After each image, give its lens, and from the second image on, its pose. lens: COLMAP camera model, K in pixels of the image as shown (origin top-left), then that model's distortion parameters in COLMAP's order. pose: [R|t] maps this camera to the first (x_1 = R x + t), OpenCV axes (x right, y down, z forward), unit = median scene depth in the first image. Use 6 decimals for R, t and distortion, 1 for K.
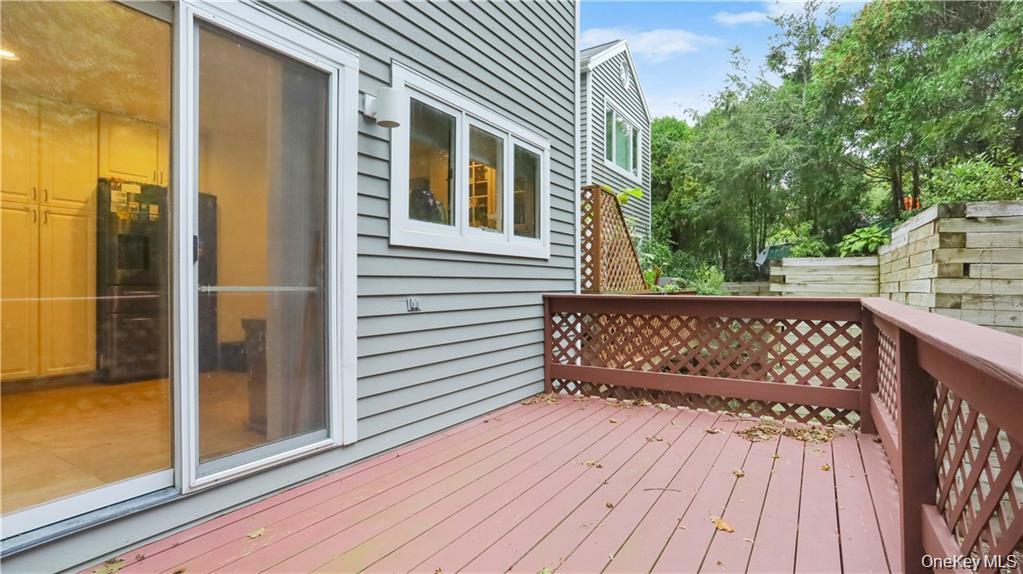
lens RADIAL K [[519.7, 0, 513.5], [0, 519.7, 284.2], [0, 0, 1]] dist [0.001469, 0.001178]
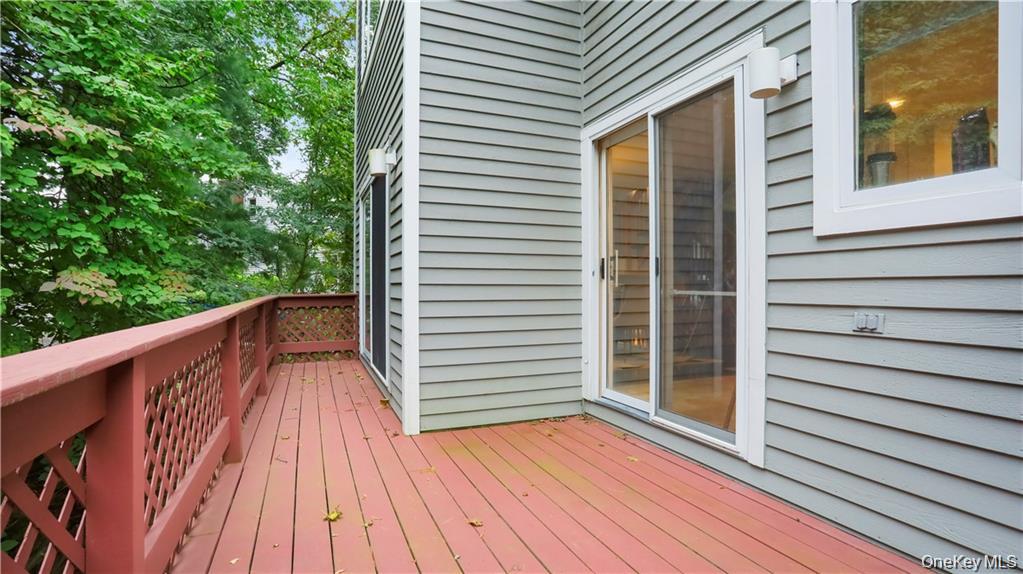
lens RADIAL K [[519.7, 0, 513.4], [0, 519.7, 286.8], [0, 0, 1]] dist [0.001469, 0.001178]
pose [[-0.590691, 0.001799, -0.806896, 0.692655], [0.000841, 0.999998, 0.001614, -0.007438], [0.806897, 0.000275, -0.590692, 1.240274]]
